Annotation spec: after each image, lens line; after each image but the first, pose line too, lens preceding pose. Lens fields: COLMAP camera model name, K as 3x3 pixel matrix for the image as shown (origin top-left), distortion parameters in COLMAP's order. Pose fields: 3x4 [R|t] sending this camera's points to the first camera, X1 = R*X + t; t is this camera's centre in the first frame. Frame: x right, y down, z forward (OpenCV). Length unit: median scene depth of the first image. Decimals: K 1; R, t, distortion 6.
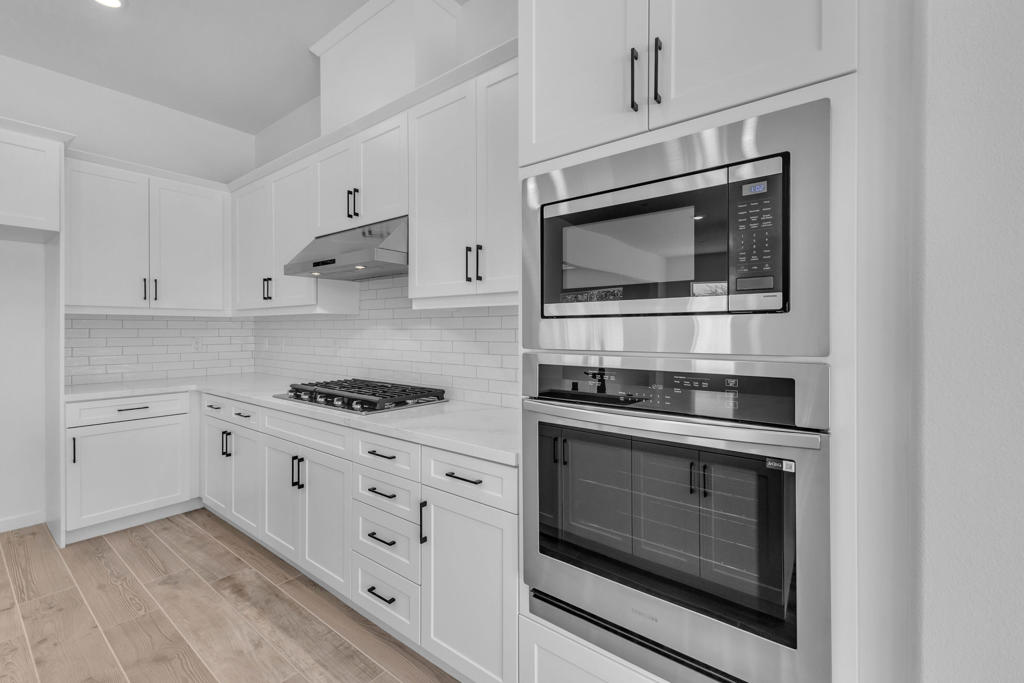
lens RADIAL K [[450.5, 0, 507.6], [0, 450.5, 330.8], [0, 0, 1]] dist [0.019422, -0.000081]
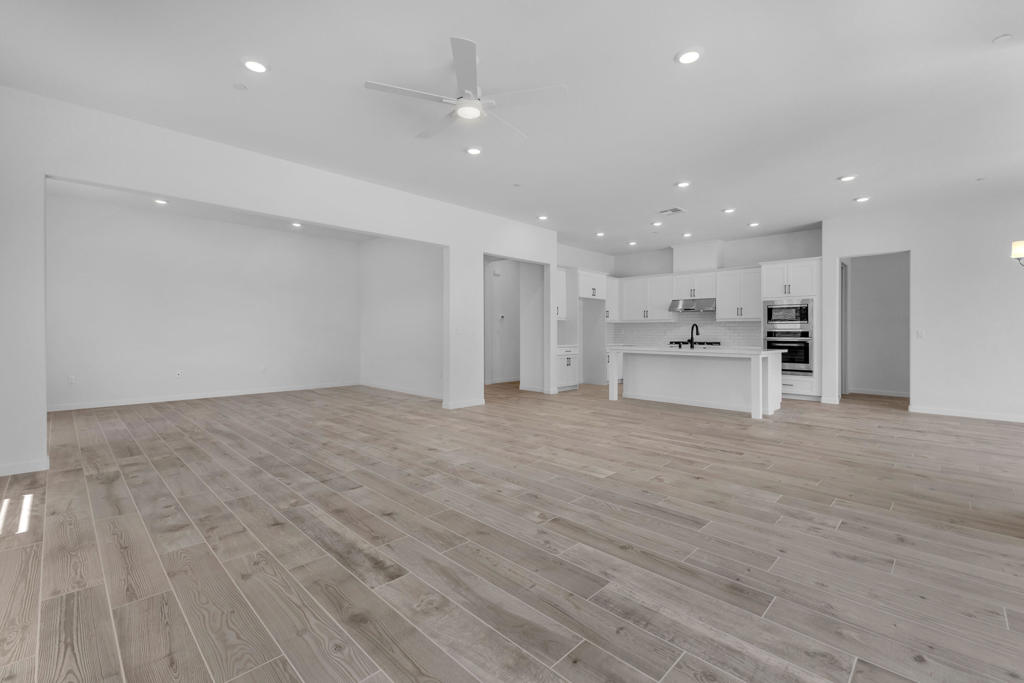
lens RADIAL K [[444.2, 0, 512.9], [0, 444.2, 331.2], [0, 0, 1]] dist [0.003138, -0.000140]
pose [[0.994654, 0.002115, -0.103244, -1.570768], [-0.002368, 0.999994, -0.002335, 0.054066], [0.103239, 0.002567, 0.994653, -3.072808]]
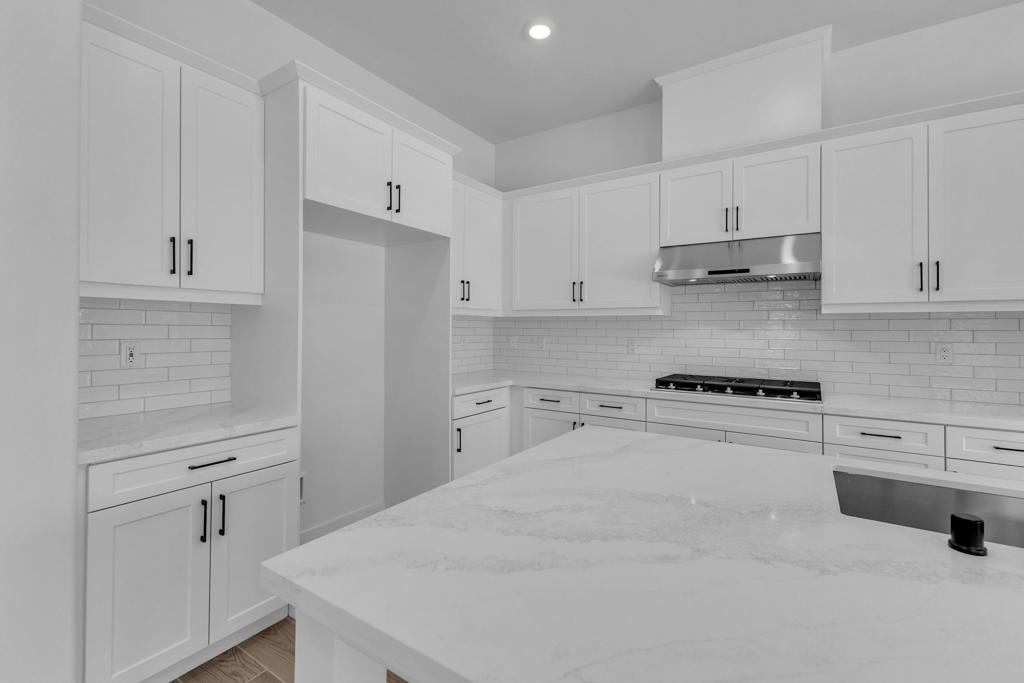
lens RADIAL K [[444.2, 0, 512.9], [0, 444.2, 331.2], [0, 0, 1]] dist [0.003138, -0.000140]
pose [[0.995435, 0.004588, 0.095330, -1.080428], [-0.004979, 0.999980, 0.003855, -0.002136], [-0.095310, -0.004312, 0.995438, -0.068378]]
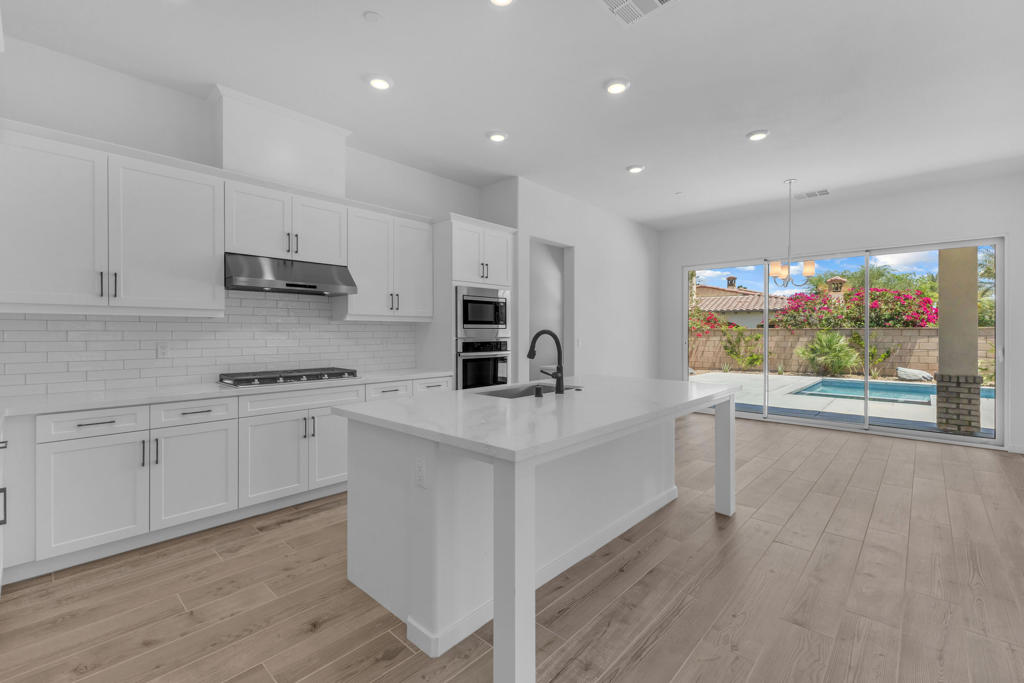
lens RADIAL K [[444.2, 0, 512.9], [0, 444.2, 331.2], [0, 0, 1]] dist [0.003138, -0.000140]
pose [[0.070921, 0.000650, 0.997482, -1.830932], [0.001035, 0.999999, -0.000726, -0.002660], [-0.997481, 0.001084, 0.070920, 0.221931]]
